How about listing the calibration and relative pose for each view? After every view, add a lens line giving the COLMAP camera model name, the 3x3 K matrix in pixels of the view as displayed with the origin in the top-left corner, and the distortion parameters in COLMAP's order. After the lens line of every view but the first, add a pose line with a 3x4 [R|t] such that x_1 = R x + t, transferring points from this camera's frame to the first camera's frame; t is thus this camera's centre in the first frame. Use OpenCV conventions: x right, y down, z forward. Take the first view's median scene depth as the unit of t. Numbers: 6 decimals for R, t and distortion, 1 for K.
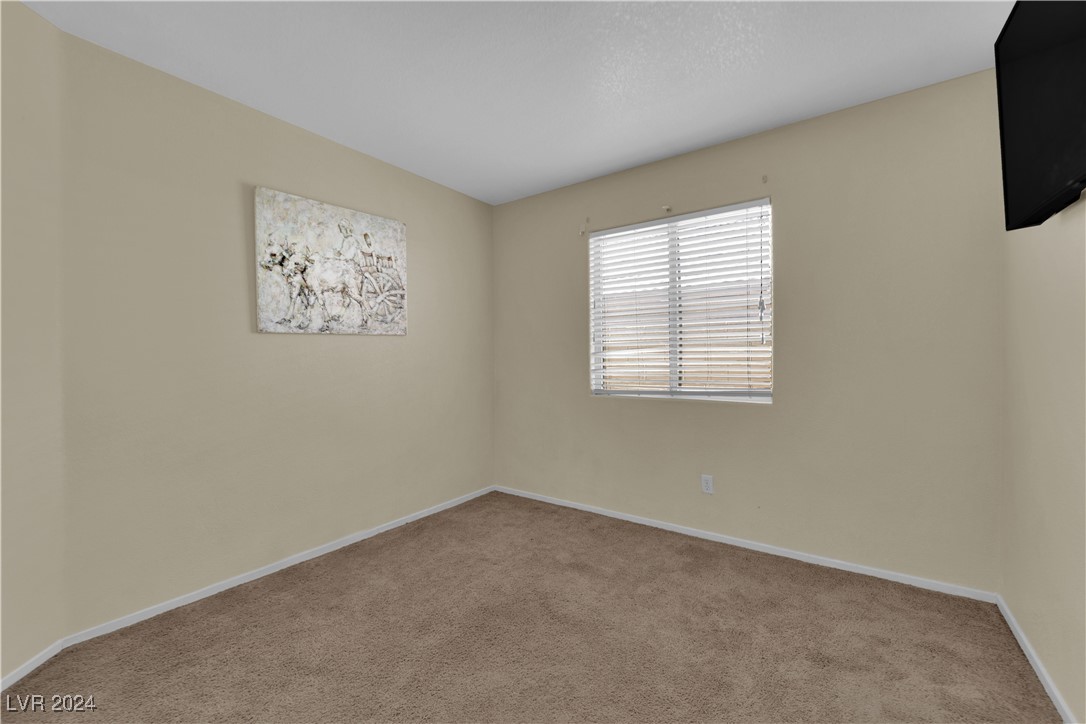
lens RADIAL K [[435.1, 0, 554.3], [0, 435.1, 360.0], [0, 0, 1]] dist [-0.013390, -0.001525]
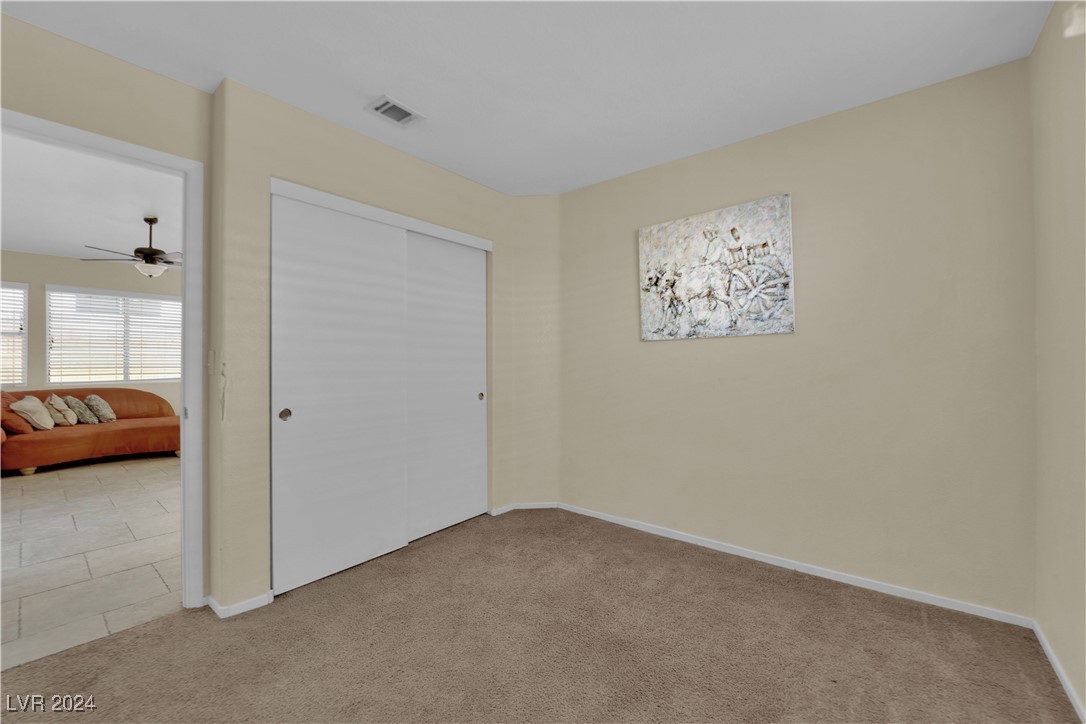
lens RADIAL K [[435.1, 0, 535.4], [0, 435.1, 364.3], [0, 0, 1]] dist [-0.013390, -0.001525]
pose [[-0.085807, 0.004087, -0.996303, 0.552673], [-0.010133, 0.999936, 0.004975, 0.001929], [0.996260, 0.010523, -0.085760, 0.678932]]
